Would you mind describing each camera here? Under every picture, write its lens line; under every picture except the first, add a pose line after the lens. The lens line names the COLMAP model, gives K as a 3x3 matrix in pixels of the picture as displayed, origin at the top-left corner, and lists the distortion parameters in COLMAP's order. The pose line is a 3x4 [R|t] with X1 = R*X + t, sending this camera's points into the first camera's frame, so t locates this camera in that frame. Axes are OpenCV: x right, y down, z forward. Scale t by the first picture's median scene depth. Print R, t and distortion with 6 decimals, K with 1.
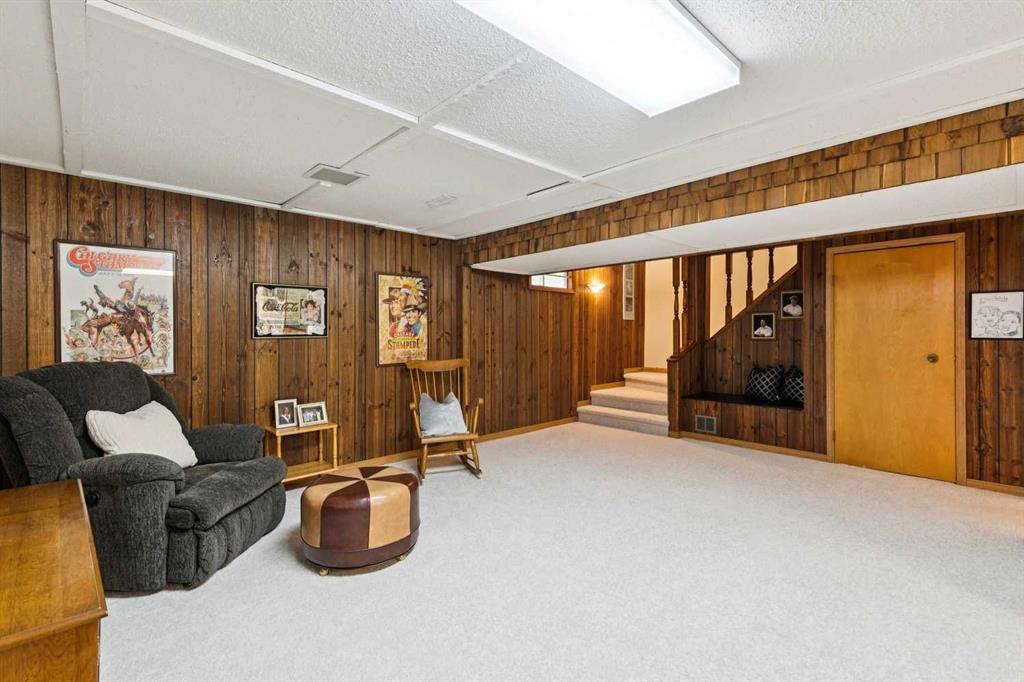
lens RADIAL K [[463.4, 0, 508.8], [0, 463.4, 334.4], [0, 0, 1]] dist [0.013644, -0.000582]
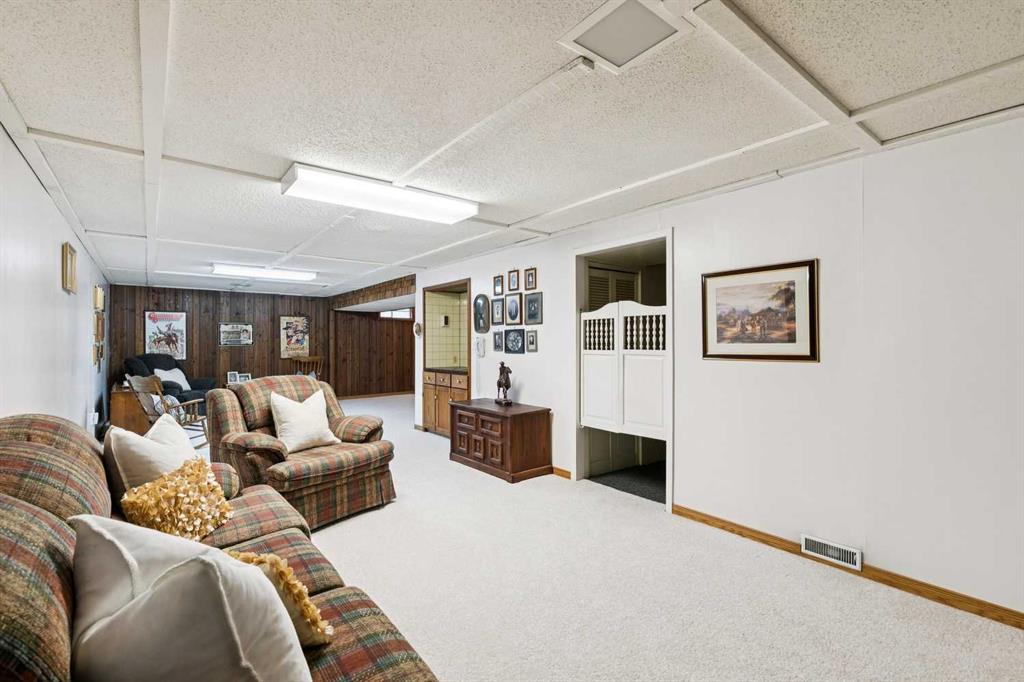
lens RADIAL K [[463.4, 0, 512.0], [0, 463.4, 341.7], [0, 0, 1]] dist [0.013644, -0.000582]
pose [[0.996896, -0.003445, -0.078649, 1.038364], [0.002775, 0.999959, -0.008626, 0.010820], [0.078676, 0.008381, 0.996865, -1.156763]]
